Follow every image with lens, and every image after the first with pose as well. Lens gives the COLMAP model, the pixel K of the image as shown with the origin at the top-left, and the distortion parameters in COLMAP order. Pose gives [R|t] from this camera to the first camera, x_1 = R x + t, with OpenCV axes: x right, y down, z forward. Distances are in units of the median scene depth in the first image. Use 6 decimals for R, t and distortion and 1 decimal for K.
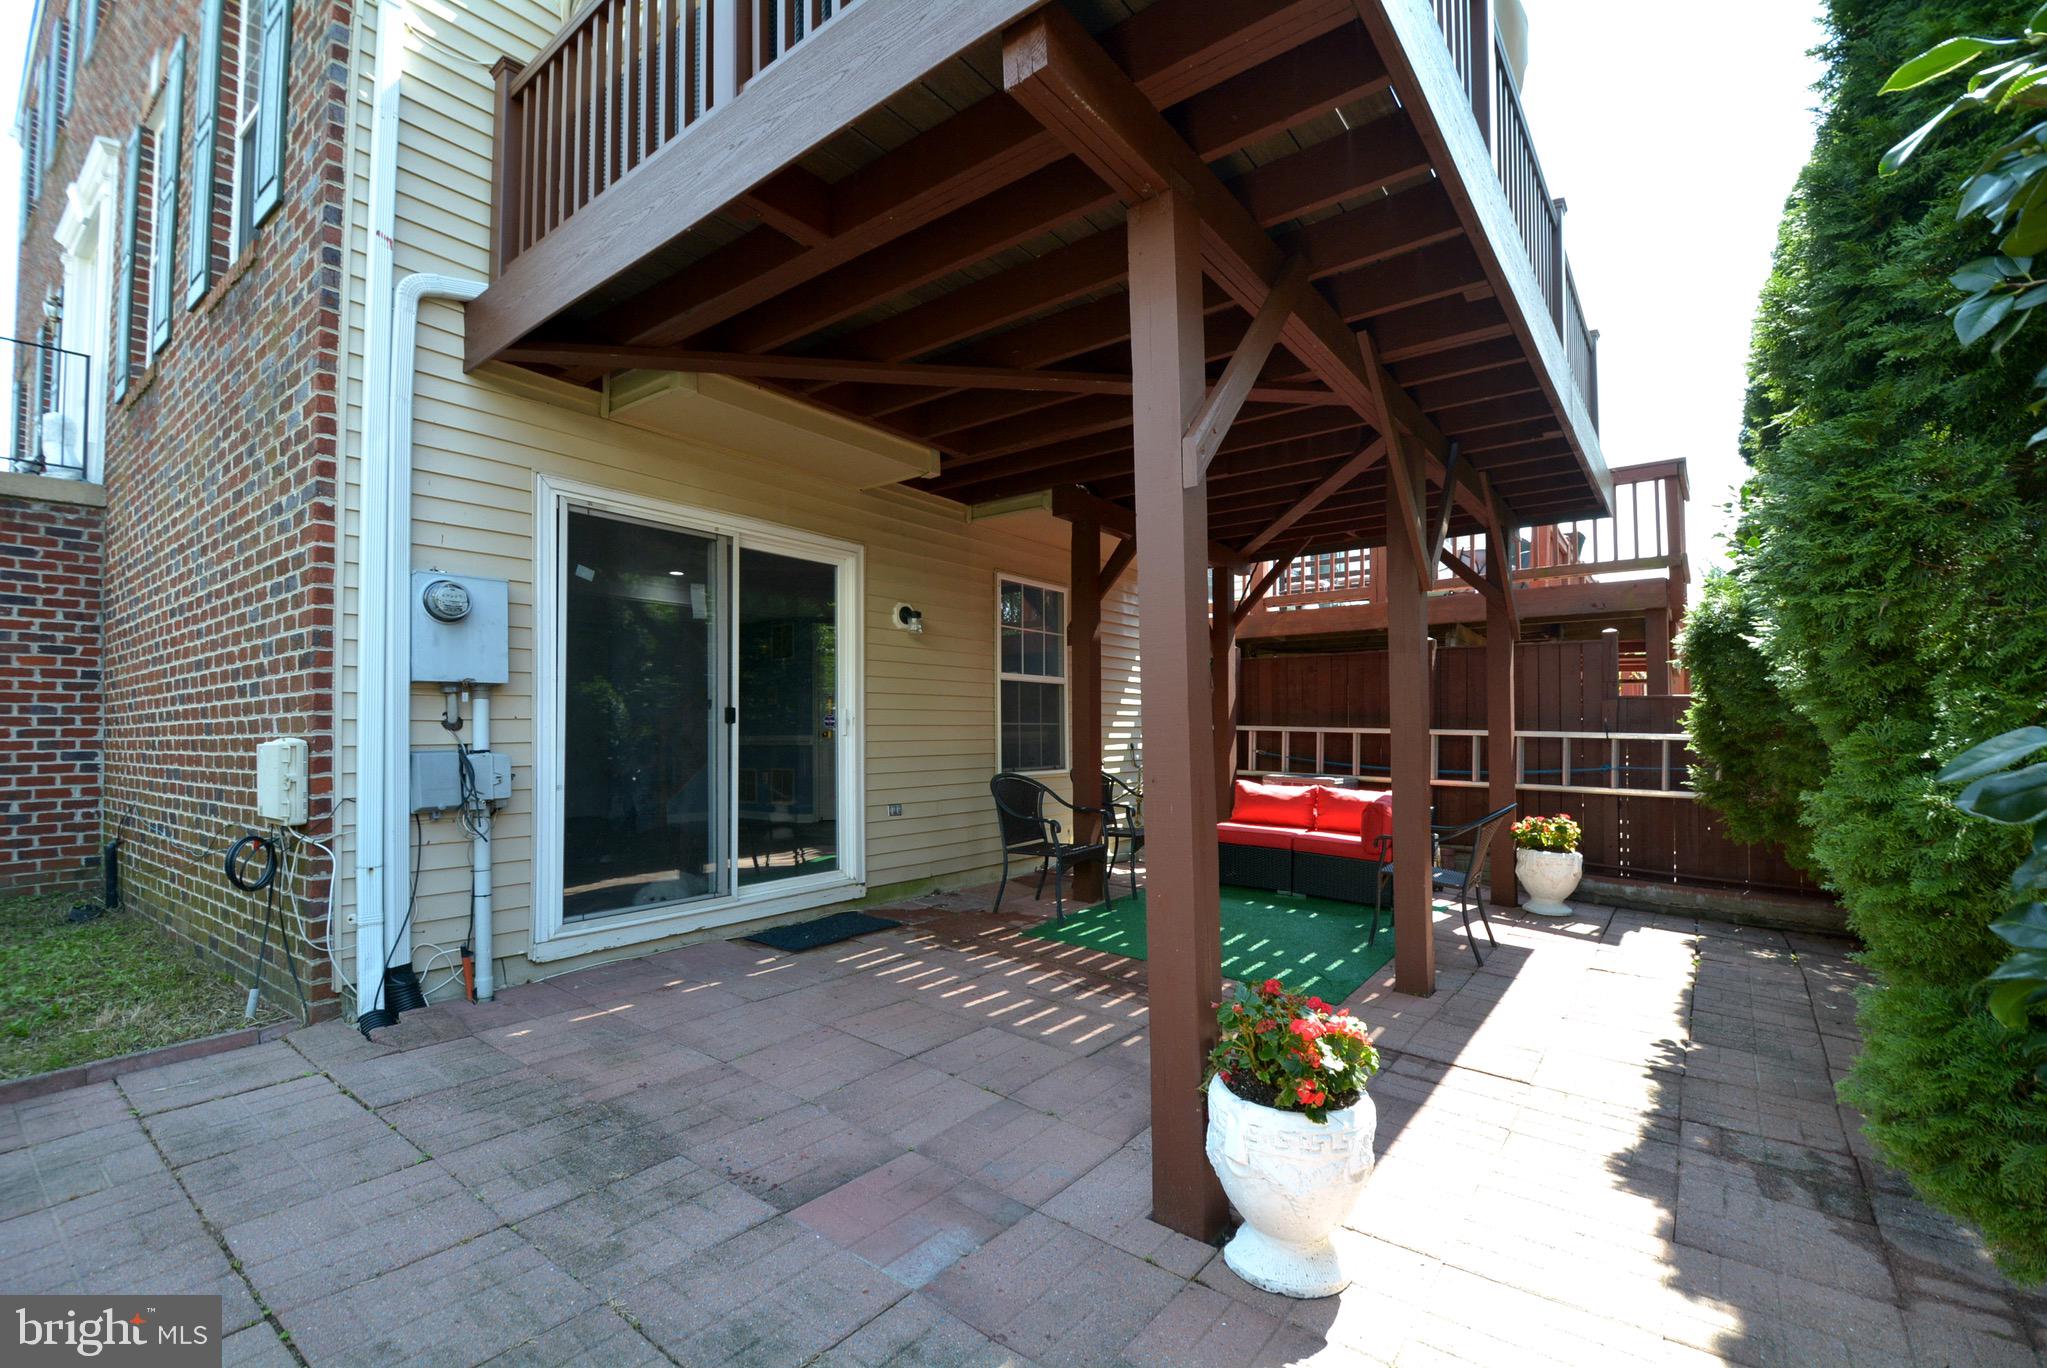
lens RADIAL K [[903.0, 0, 1032.6], [0, 903.0, 695.5], [0, 0, 1]] dist [-0.003686, -0.010236]
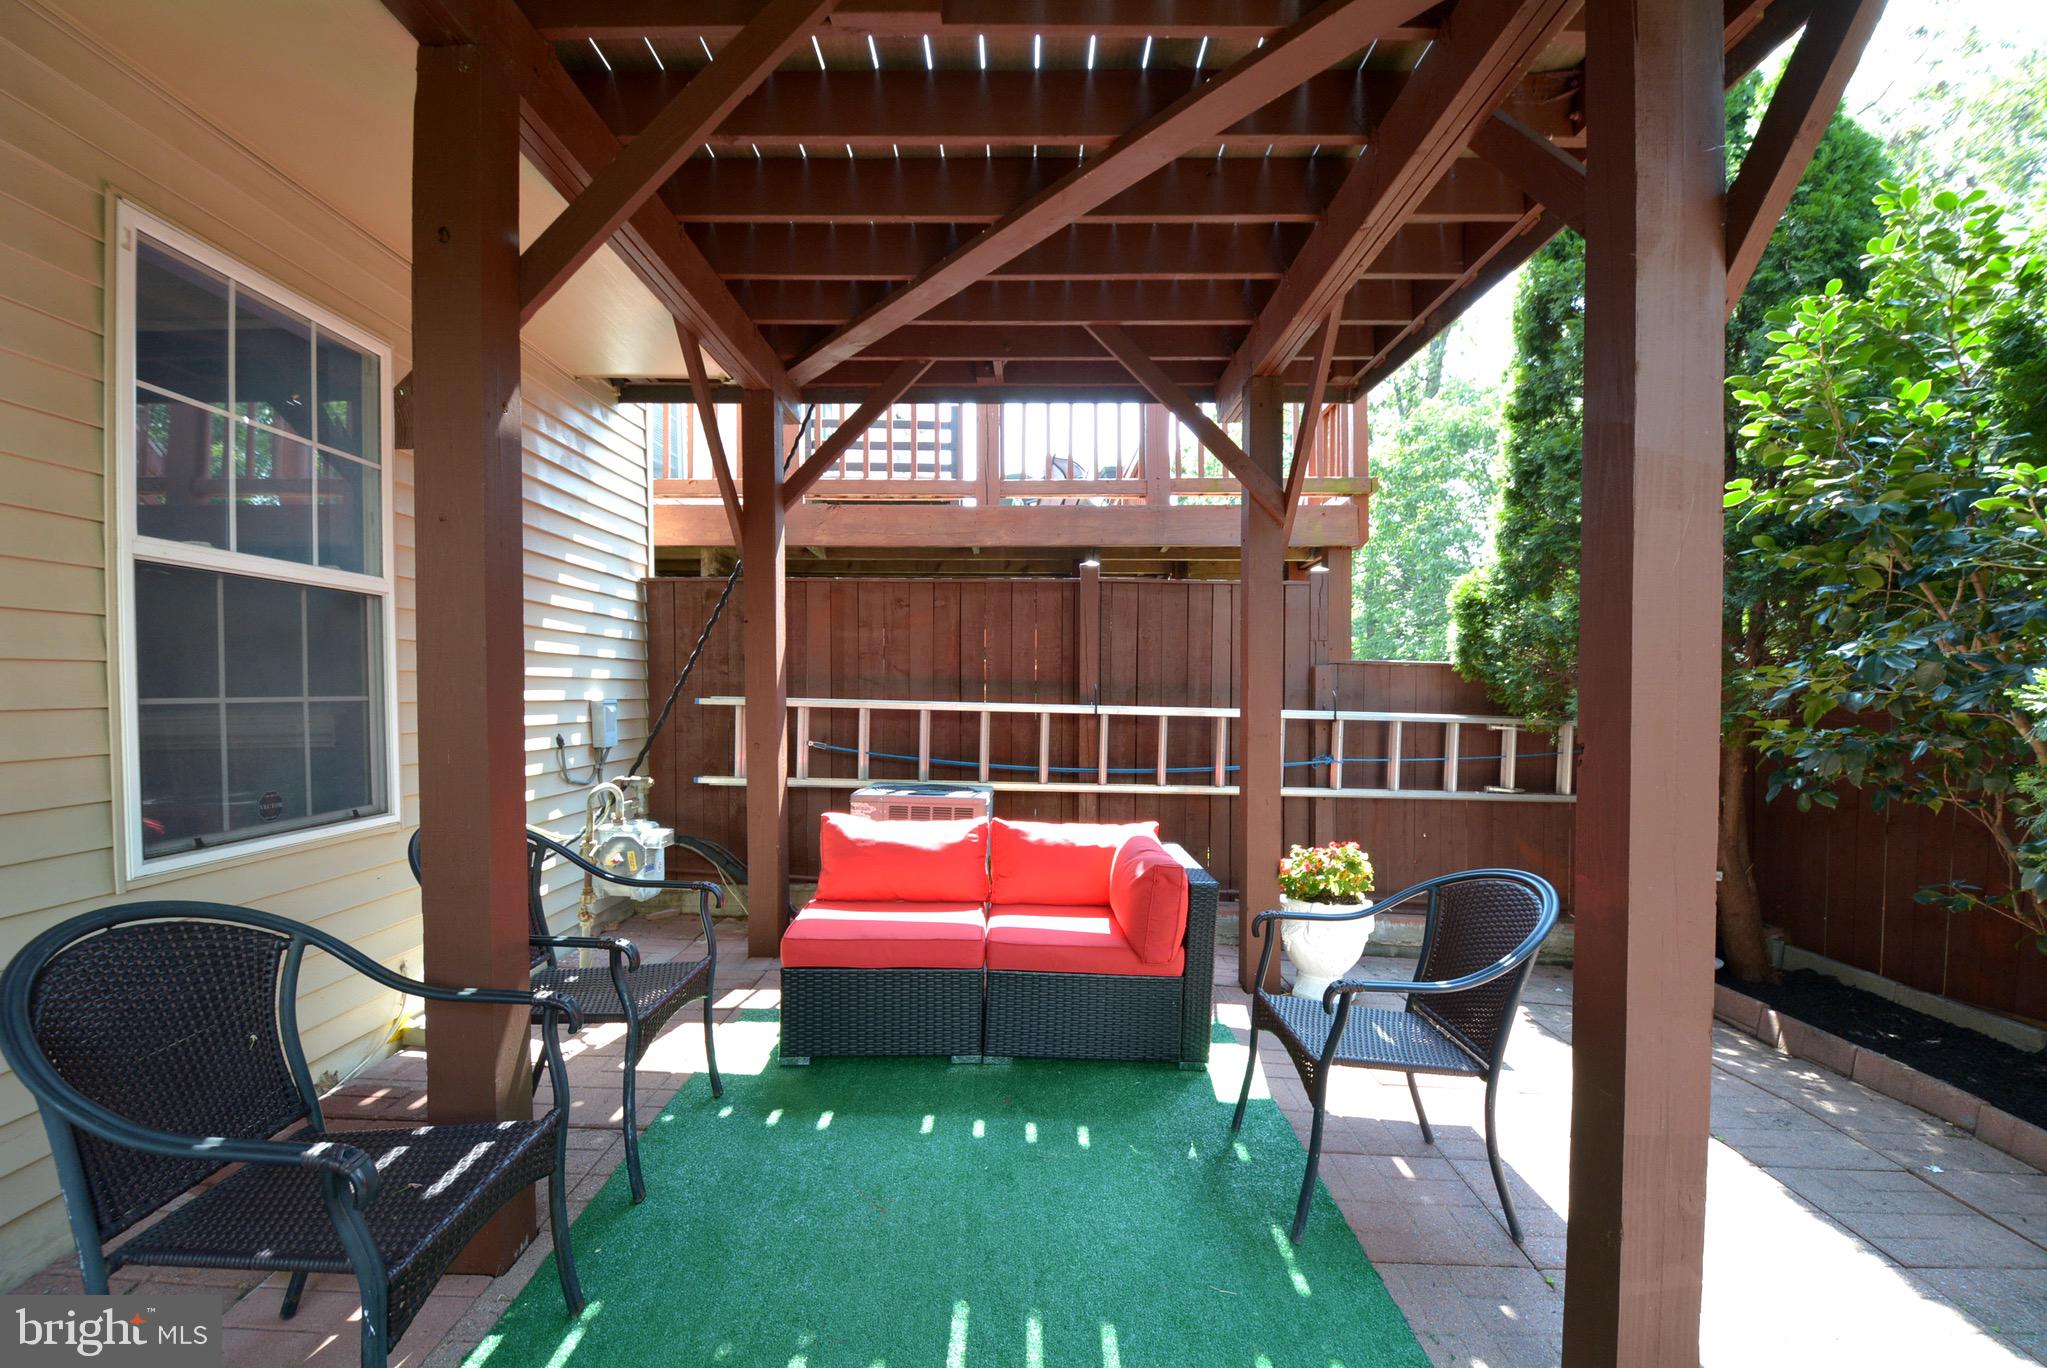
lens RADIAL K [[903.0, 0, 1033.4], [0, 903.0, 704.4], [0, 0, 1]] dist [-0.003686, -0.010236]
pose [[0.787560, -0.008540, 0.616179, 0.017985], [-0.021861, 0.998887, 0.041785, 0.012113], [-0.615850, -0.046378, 0.786497, 0.559710]]
